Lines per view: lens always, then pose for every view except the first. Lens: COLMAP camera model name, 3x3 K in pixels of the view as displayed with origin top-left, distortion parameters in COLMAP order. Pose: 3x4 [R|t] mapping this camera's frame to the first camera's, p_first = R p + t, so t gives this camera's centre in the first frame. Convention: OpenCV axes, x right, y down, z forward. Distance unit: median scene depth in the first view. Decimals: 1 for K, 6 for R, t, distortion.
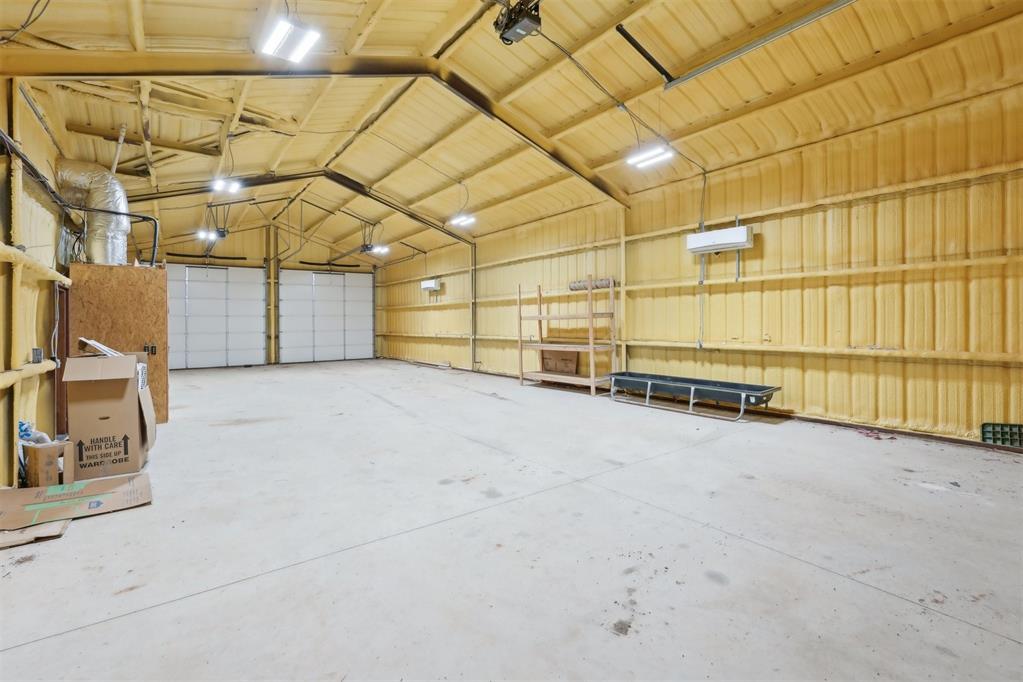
lens RADIAL K [[461.6, 0, 527.5], [0, 461.6, 323.3], [0, 0, 1]] dist [-0.005371, -0.000487]
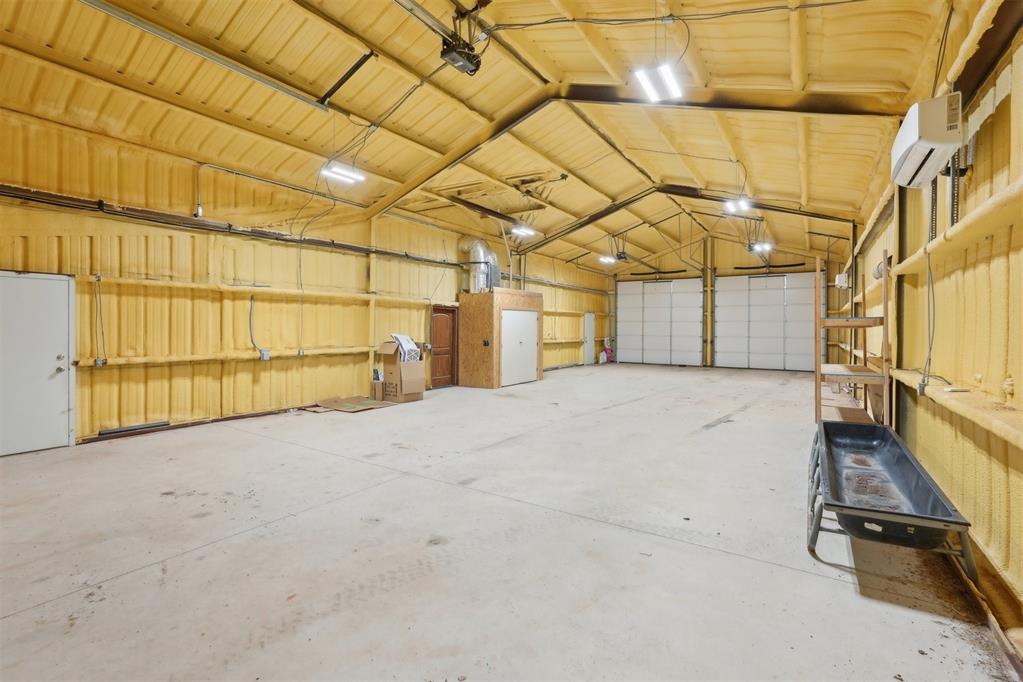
lens RADIAL K [[461.6, 0, 513.0], [0, 461.6, 330.5], [0, 0, 1]] dist [-0.005371, -0.000487]
pose [[0.325342, 0.018867, -0.945408, 0.768934], [-0.014169, 0.999786, 0.015076, -0.012607], [0.945490, 0.008491, 0.325540, 0.549045]]
